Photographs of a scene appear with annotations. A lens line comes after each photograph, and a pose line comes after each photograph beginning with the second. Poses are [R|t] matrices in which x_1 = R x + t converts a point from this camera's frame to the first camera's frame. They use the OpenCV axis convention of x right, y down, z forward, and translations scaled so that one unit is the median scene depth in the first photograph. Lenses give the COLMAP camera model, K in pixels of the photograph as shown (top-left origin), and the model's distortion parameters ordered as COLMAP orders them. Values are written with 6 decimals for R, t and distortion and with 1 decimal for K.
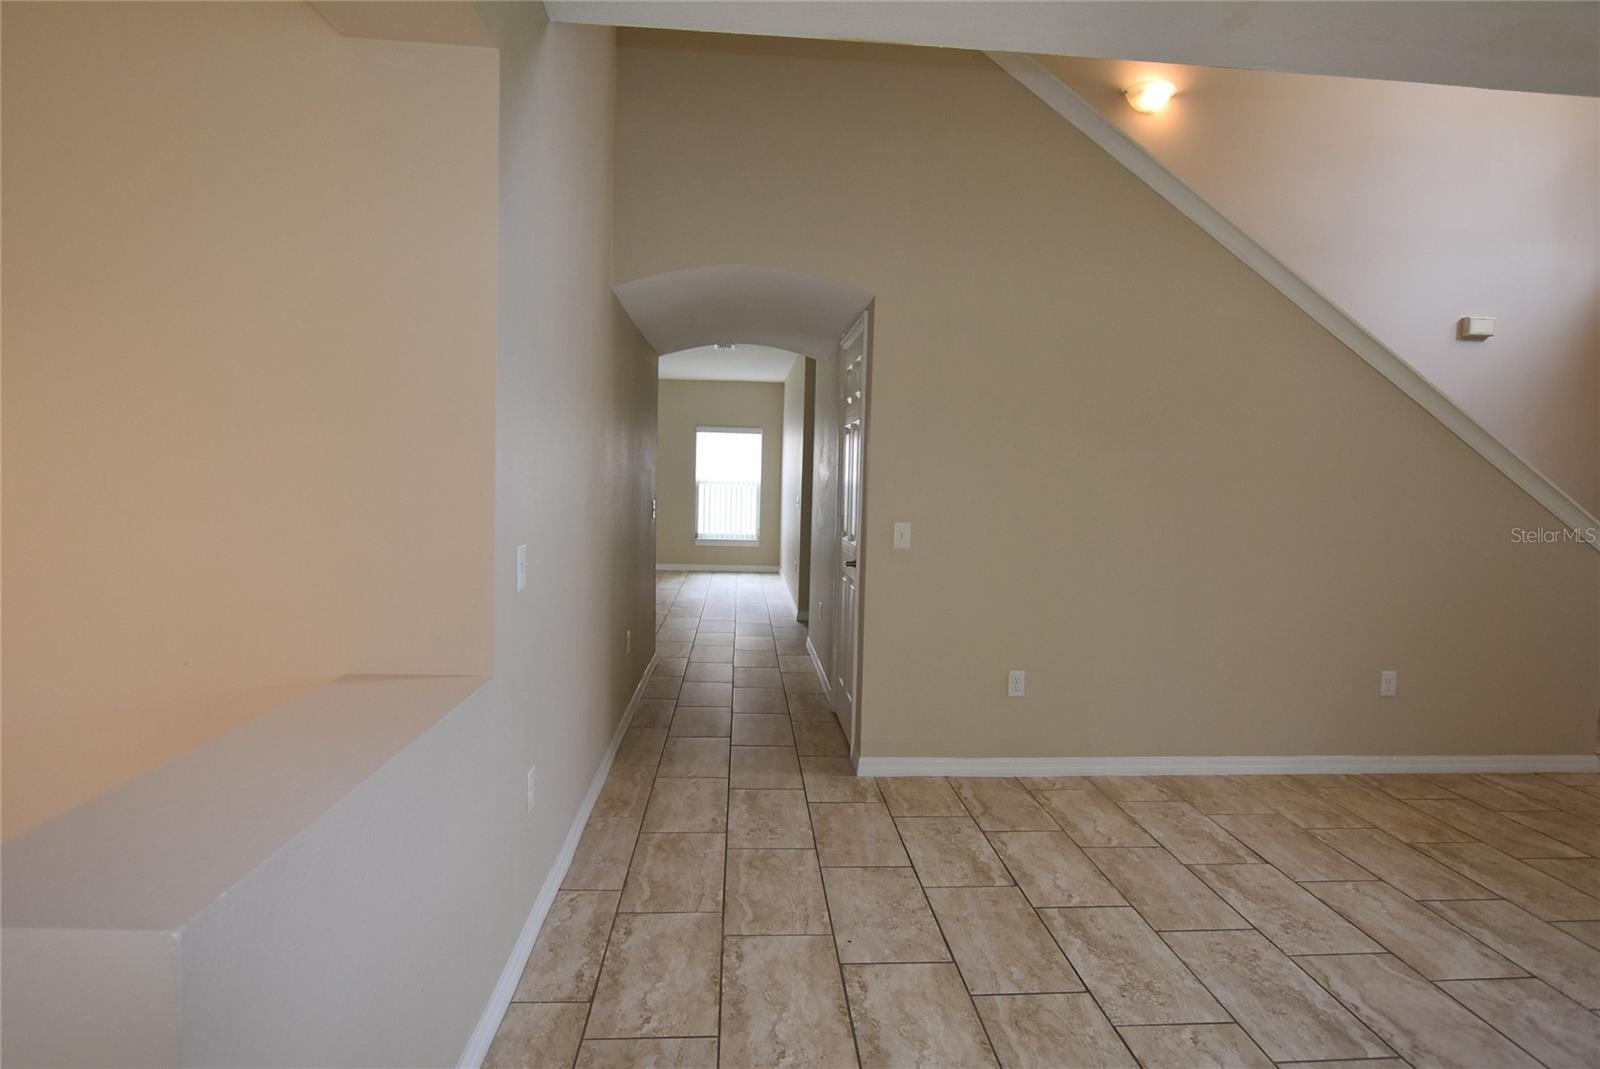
lens RADIAL K [[844.3, 0, 802.5], [0, 844.3, 534.1], [0, 0, 1]] dist [-0.018047, 0.001648]
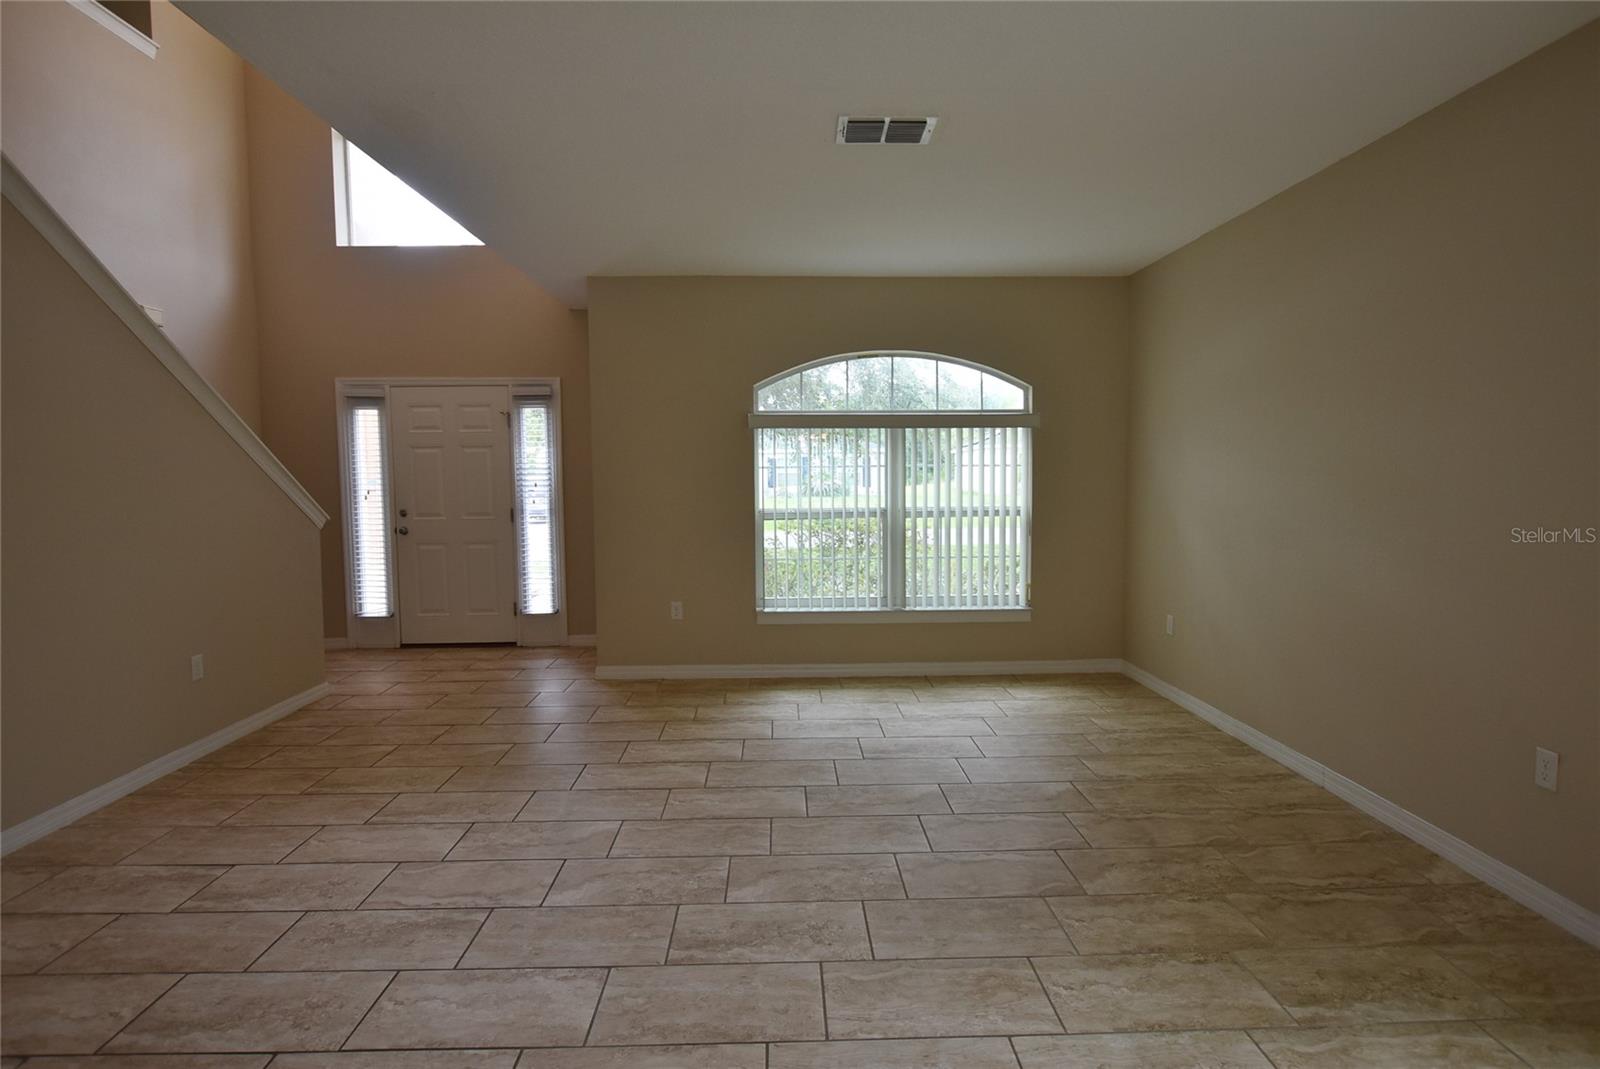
lens RADIAL K [[844.3, 0, 801.1], [0, 844.3, 536.4], [0, 0, 1]] dist [-0.018047, 0.001648]
pose [[0.038194, -0.103749, 0.993870, -0.410165], [0.079383, 0.991767, 0.100479, -0.035672], [-0.996112, 0.075059, 0.046116, 0.331612]]
